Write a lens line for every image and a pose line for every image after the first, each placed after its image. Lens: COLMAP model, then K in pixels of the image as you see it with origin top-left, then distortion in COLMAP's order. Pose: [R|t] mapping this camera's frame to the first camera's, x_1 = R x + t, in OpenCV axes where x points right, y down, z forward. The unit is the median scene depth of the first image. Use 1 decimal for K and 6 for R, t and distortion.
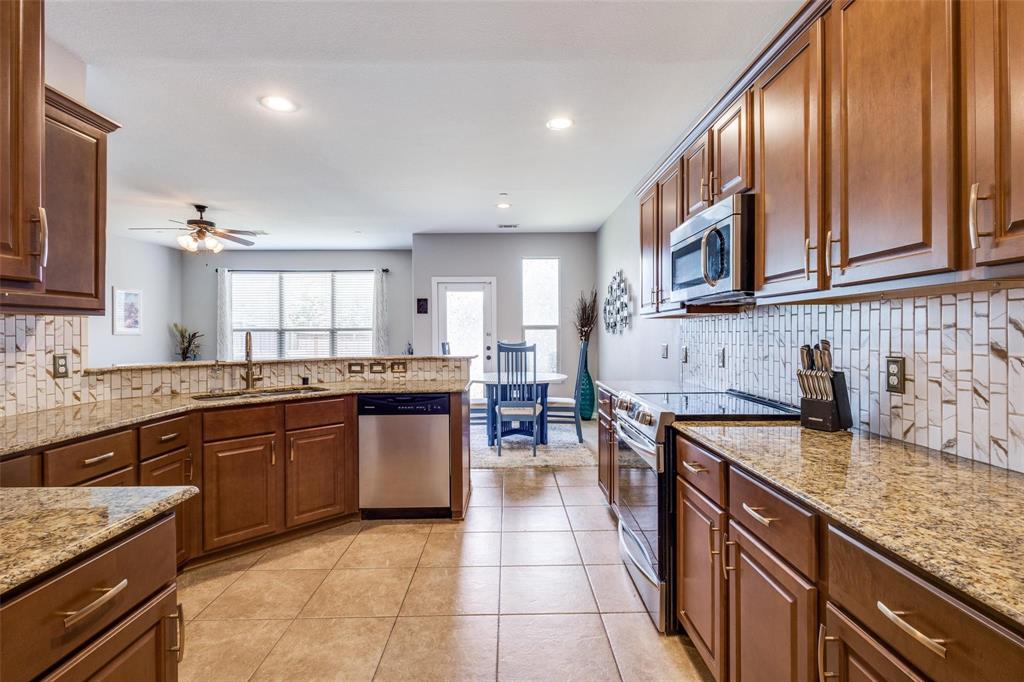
lens RADIAL K [[489.9, 0, 507.5], [0, 489.9, 336.0], [0, 0, 1]] dist [0.005939, 0.000491]
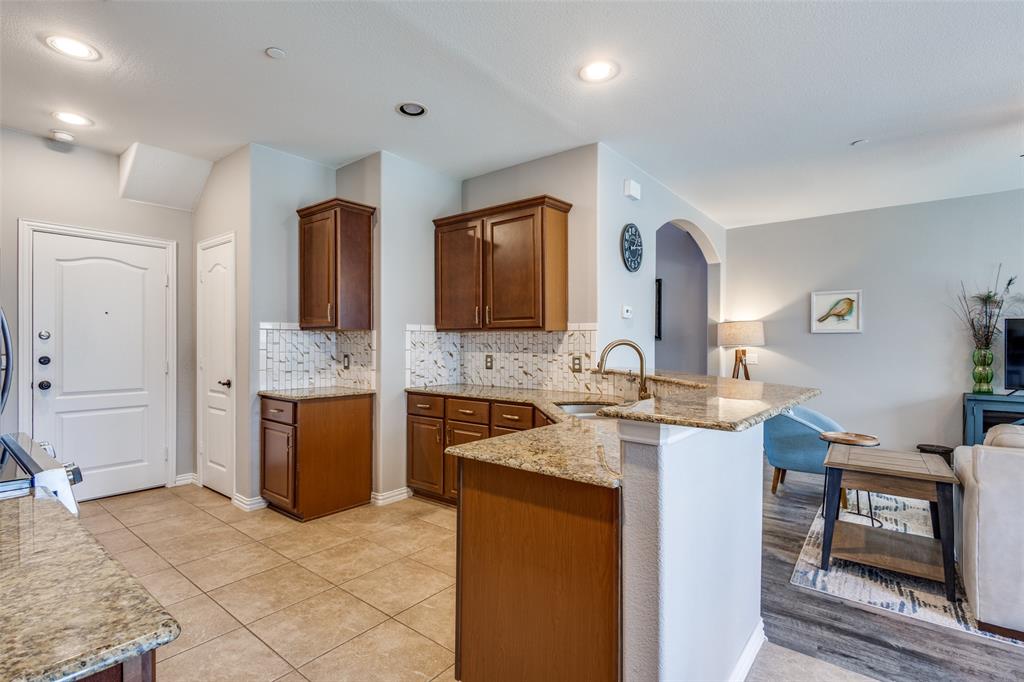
lens RADIAL K [[489.9, 0, 507.0], [0, 489.9, 346.7], [0, 0, 1]] dist [0.005939, 0.000491]
pose [[-0.631544, 0.005770, -0.775318, 0.204857], [-0.004386, 0.999930, 0.011014, -0.003975], [0.775328, 0.010357, -0.631474, 0.990048]]
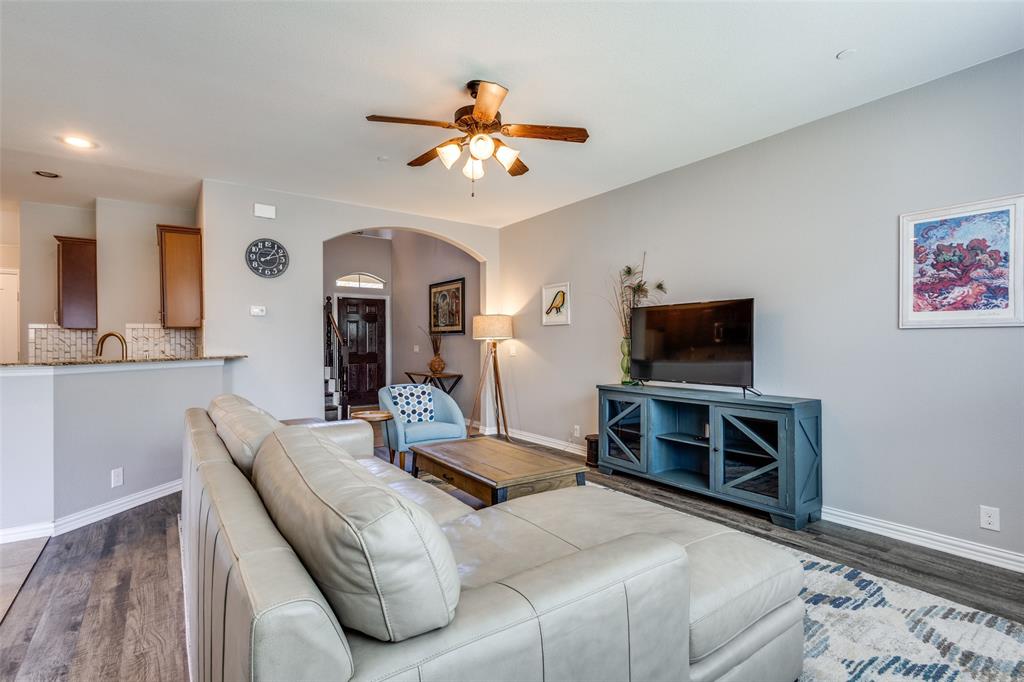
lens RADIAL K [[489.9, 0, 502.6], [0, 489.9, 343.4], [0, 0, 1]] dist [0.005939, 0.000491]
pose [[-0.819715, 0.006435, -0.572735, -0.424231], [0.003422, 0.999974, 0.006338, 0.009702], [0.572761, 0.003236, -0.819716, 1.791134]]
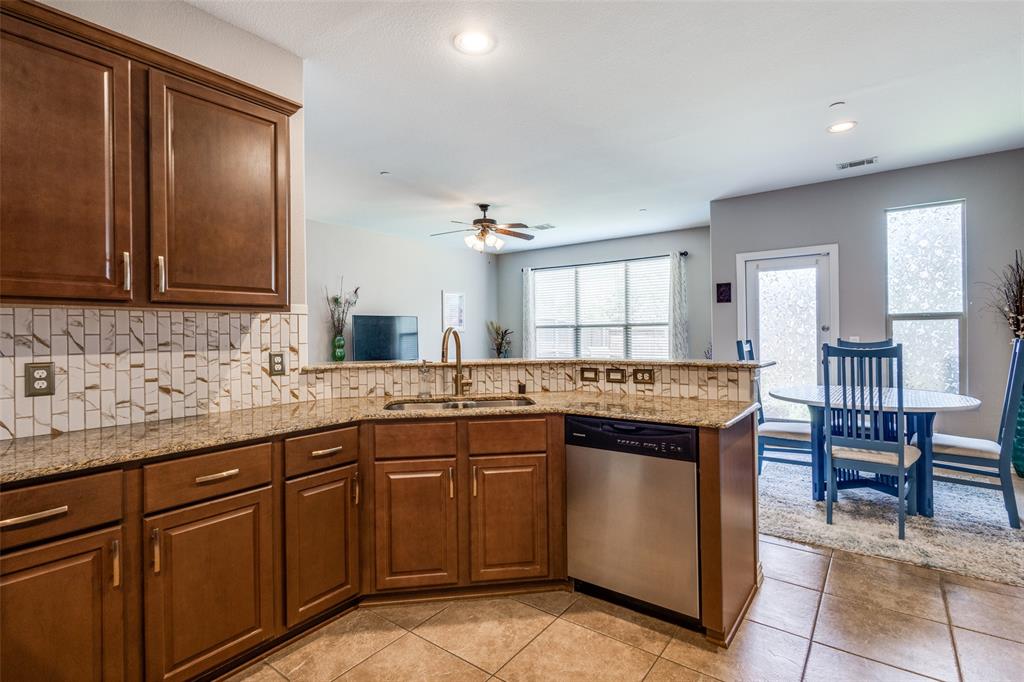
lens RADIAL K [[489.9, 0, 511.7], [0, 489.9, 333.7], [0, 0, 1]] dist [0.005939, 0.000491]
pose [[0.796276, -0.003636, -0.604922, 0.044210], [0.005825, 0.999982, 0.001657, 0.000583], [0.604905, -0.004844, 0.796283, 0.276824]]
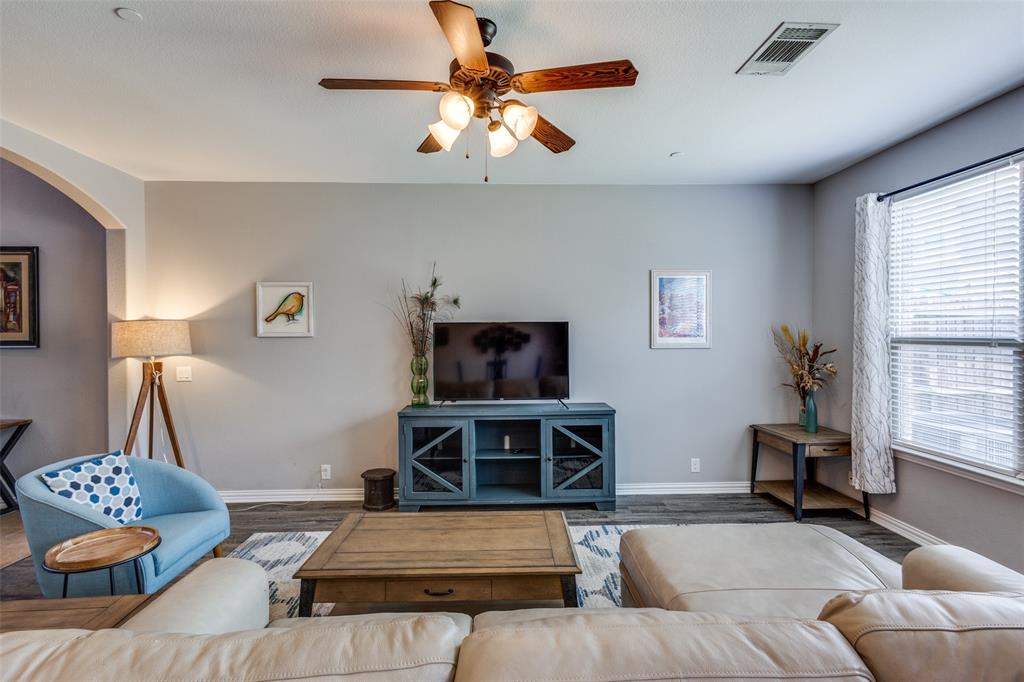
lens RADIAL K [[489.9, 0, 509.1], [0, 489.9, 333.6], [0, 0, 1]] dist [0.005939, 0.000491]
pose [[0.038642, 0.009150, -0.999211, -0.299286], [0.002168, 0.999955, 0.009240, -0.042180], [0.999251, -0.002524, 0.038620, 1.241146]]
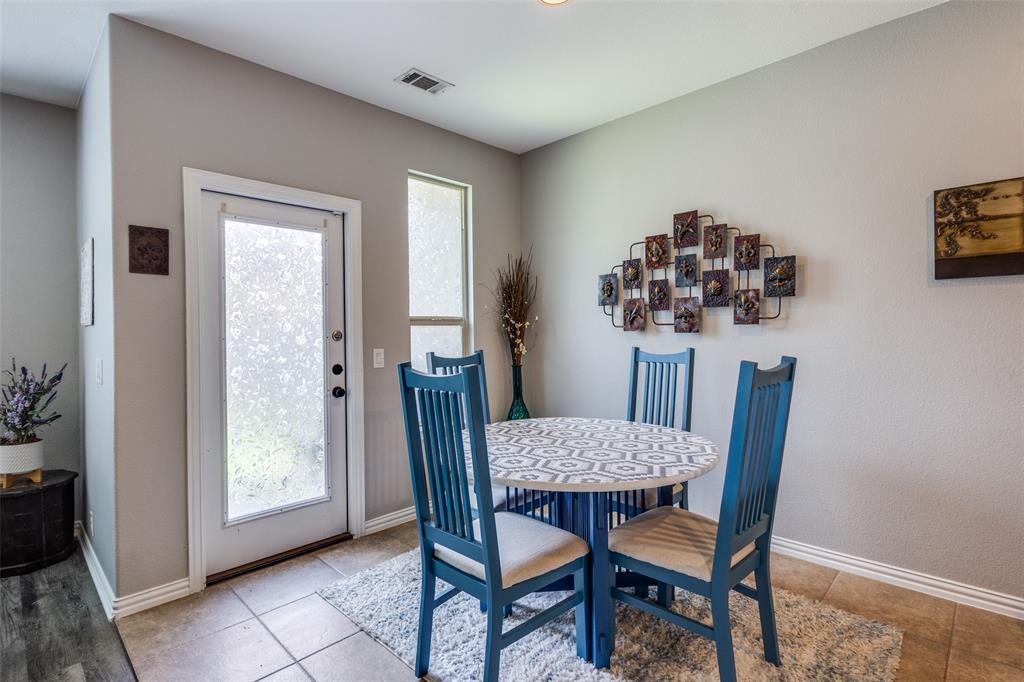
lens RADIAL K [[489.9, 0, 511.1], [0, 489.9, 332.5], [0, 0, 1]] dist [0.005939, 0.000491]
pose [[0.718703, -0.004507, 0.695302, -0.354745], [0.004315, 0.999989, 0.002022, -0.010826], [-0.695303, 0.001547, 0.718715, 0.937893]]
